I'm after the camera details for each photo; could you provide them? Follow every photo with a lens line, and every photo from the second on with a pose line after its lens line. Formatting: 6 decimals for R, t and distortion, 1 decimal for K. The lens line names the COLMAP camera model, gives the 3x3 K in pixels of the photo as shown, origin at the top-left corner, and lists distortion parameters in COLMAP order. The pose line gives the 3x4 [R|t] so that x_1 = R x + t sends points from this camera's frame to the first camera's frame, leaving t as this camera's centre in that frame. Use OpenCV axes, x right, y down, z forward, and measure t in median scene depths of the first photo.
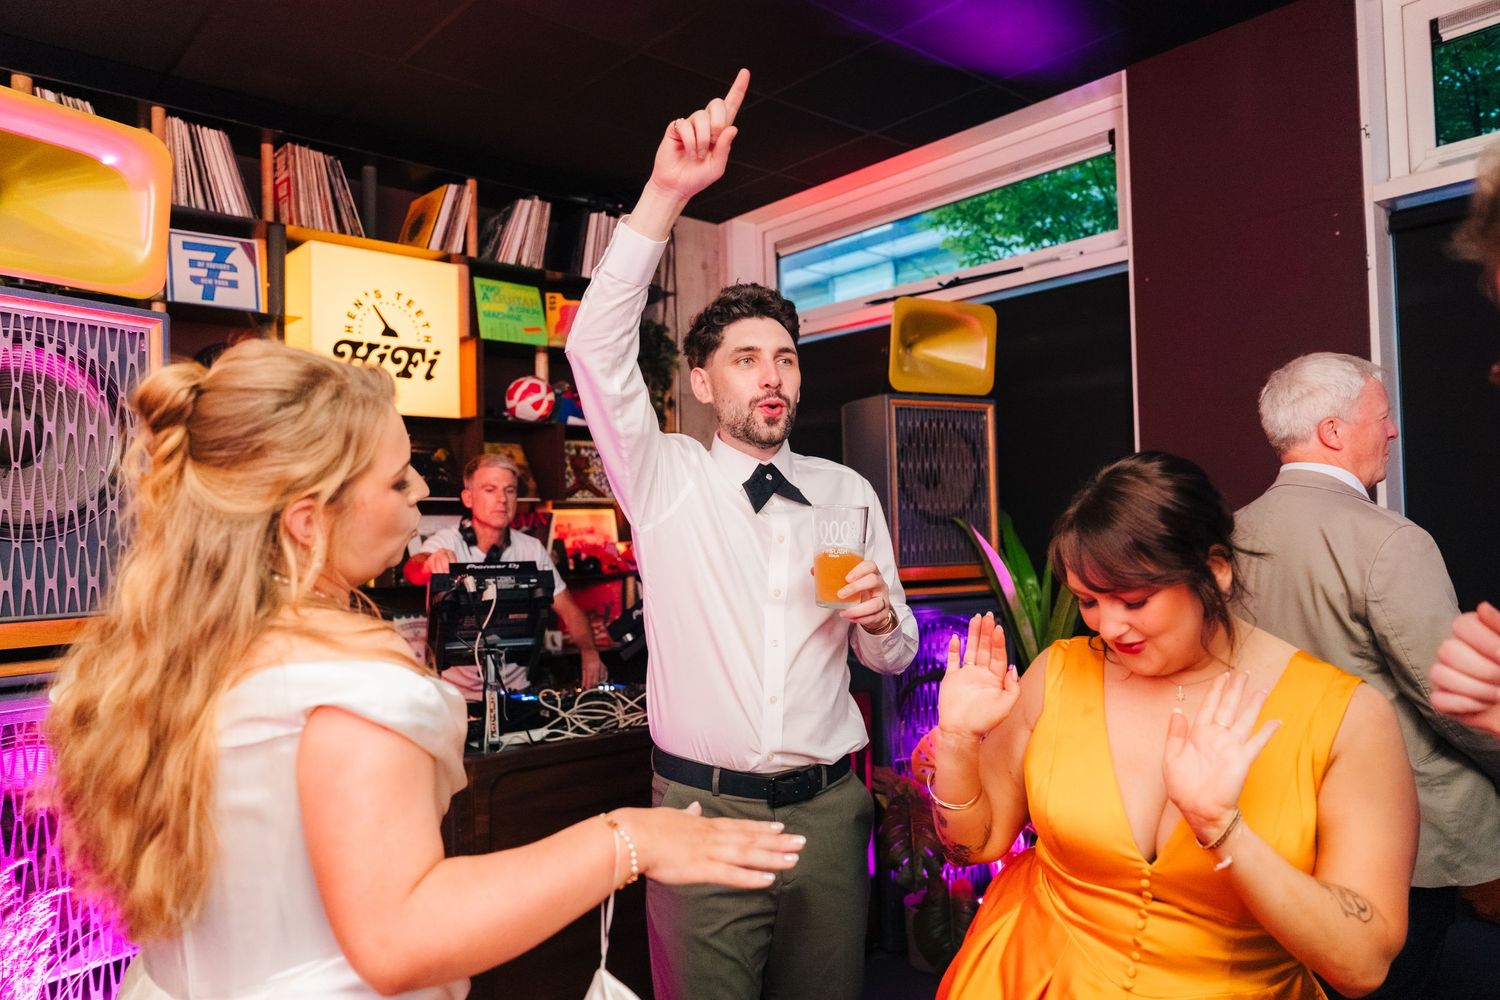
lens RADIAL K [[1039.4, 0, 741.4], [0, 1039.4, 504.5], [0, 0, 1]] dist [-0.004216, 0.003267]
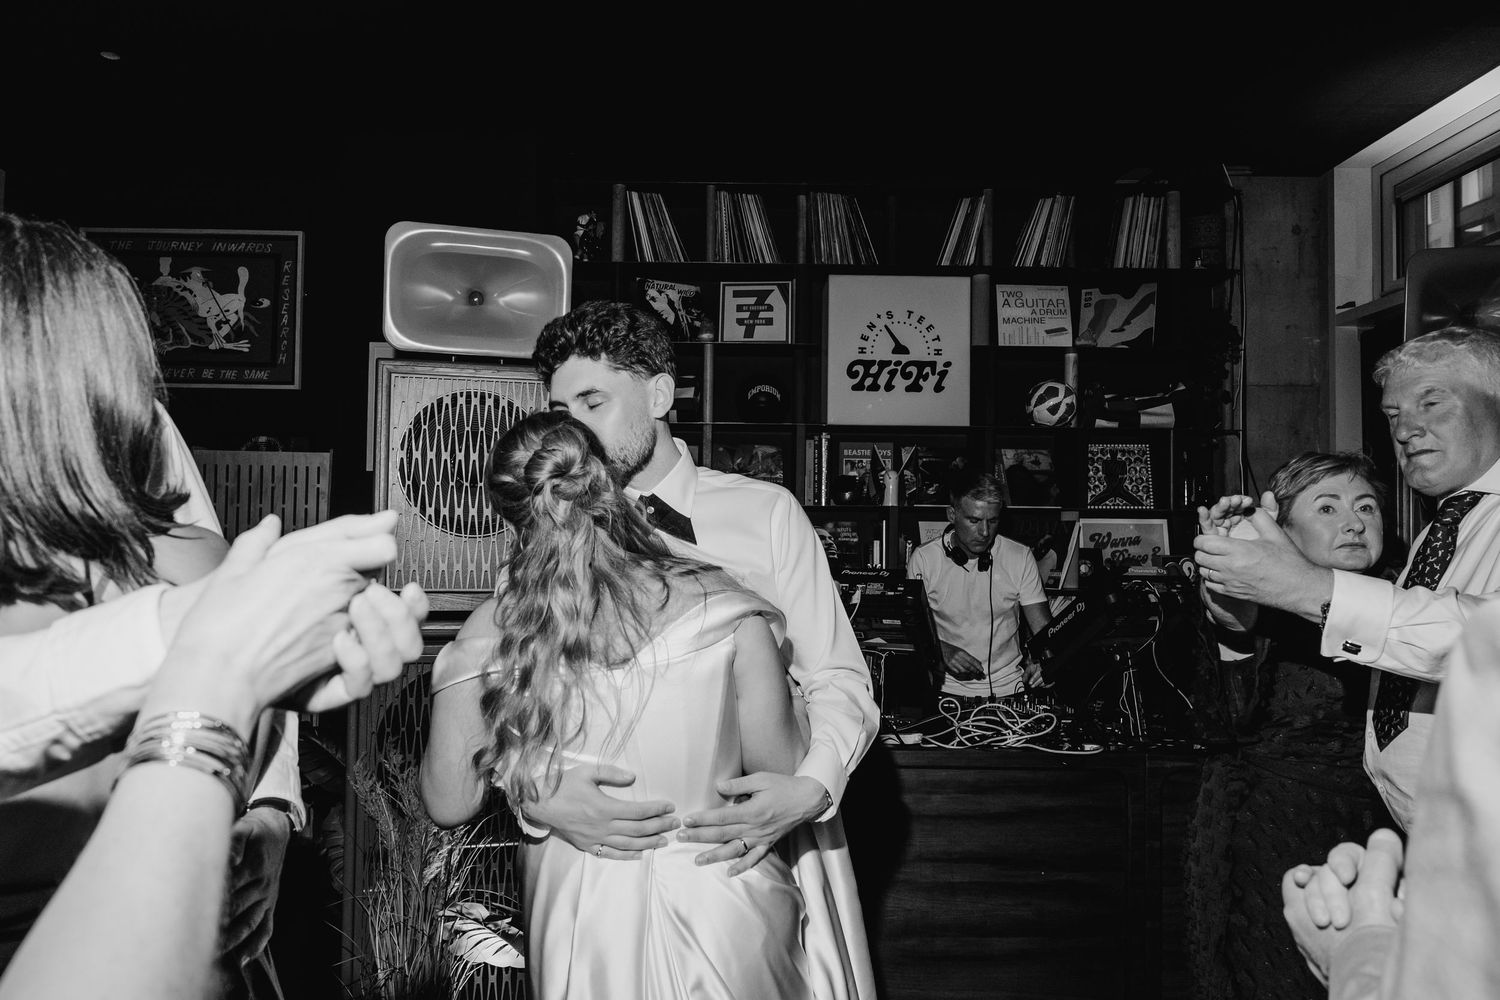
lens RADIAL K [[1070.2, 0, 732.1], [0, 1070.2, 511.1], [0, 0, 1]] dist [-0.003003, 0.003914]
pose [[0.741011, 0.014311, -0.671341, 0.273833], [-0.009733, 0.999897, 0.010571, -0.009580], [0.671423, -0.001300, 0.741074, 0.068940]]
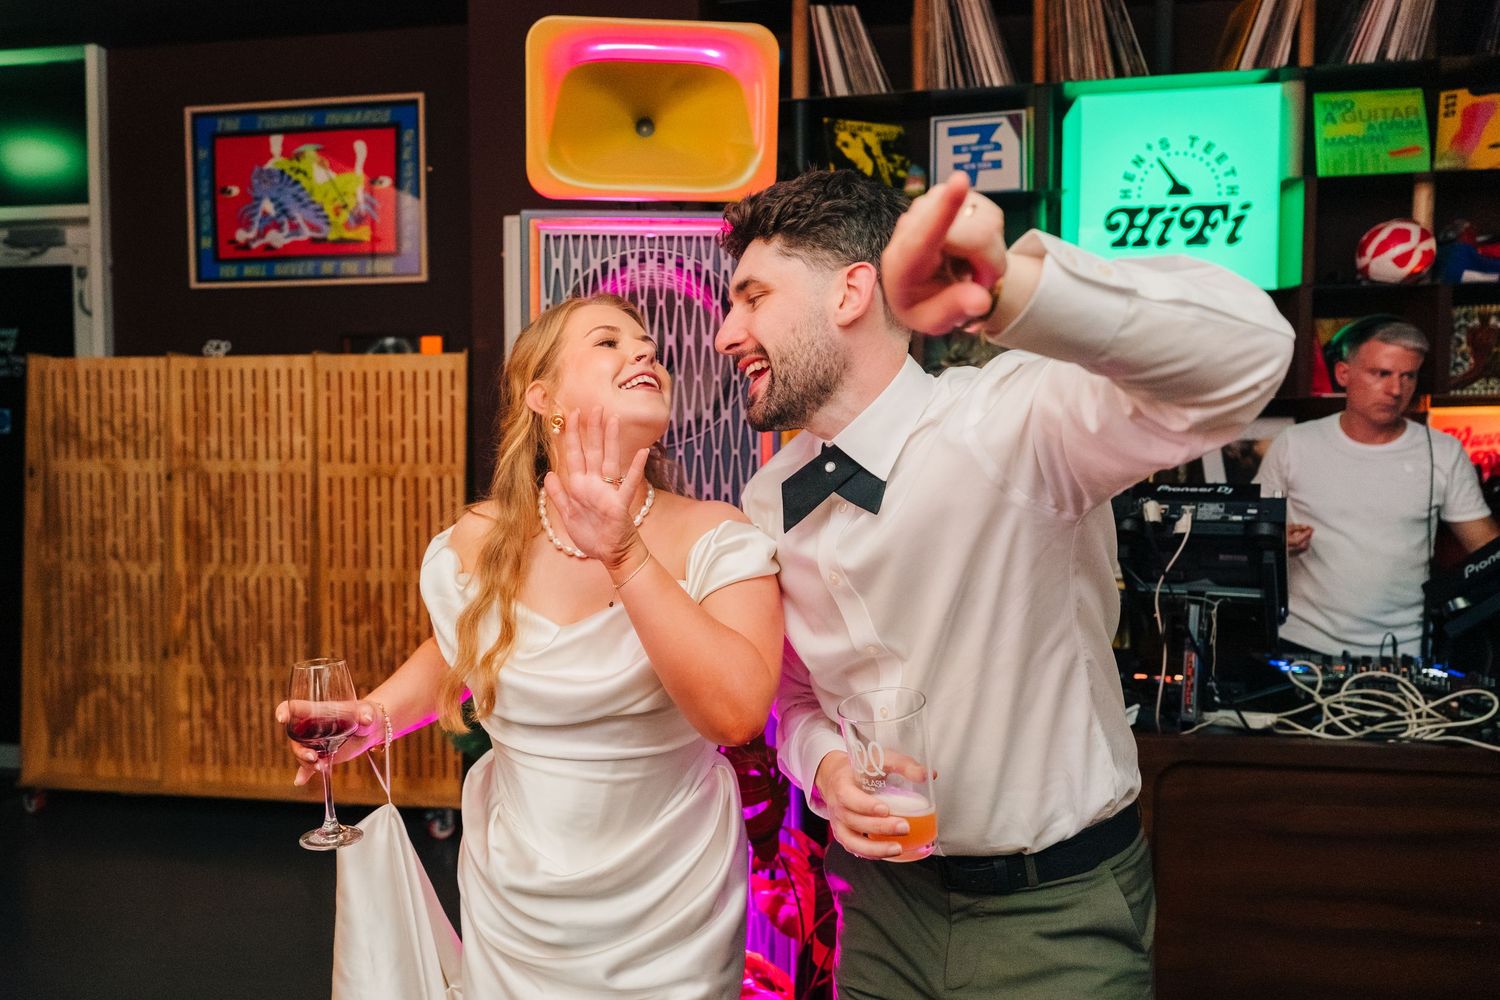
lens RADIAL K [[1103.5, 0, 680.7], [0, 1103.5, 509.9], [0, 0, 1]] dist [0.004928, 0.003220]
pose [[0.619095, 0.062439, -0.782830, 0.108932], [0.015534, 0.995666, 0.091700, -0.003070], [0.785162, -0.068932, 0.615442, 0.151654]]
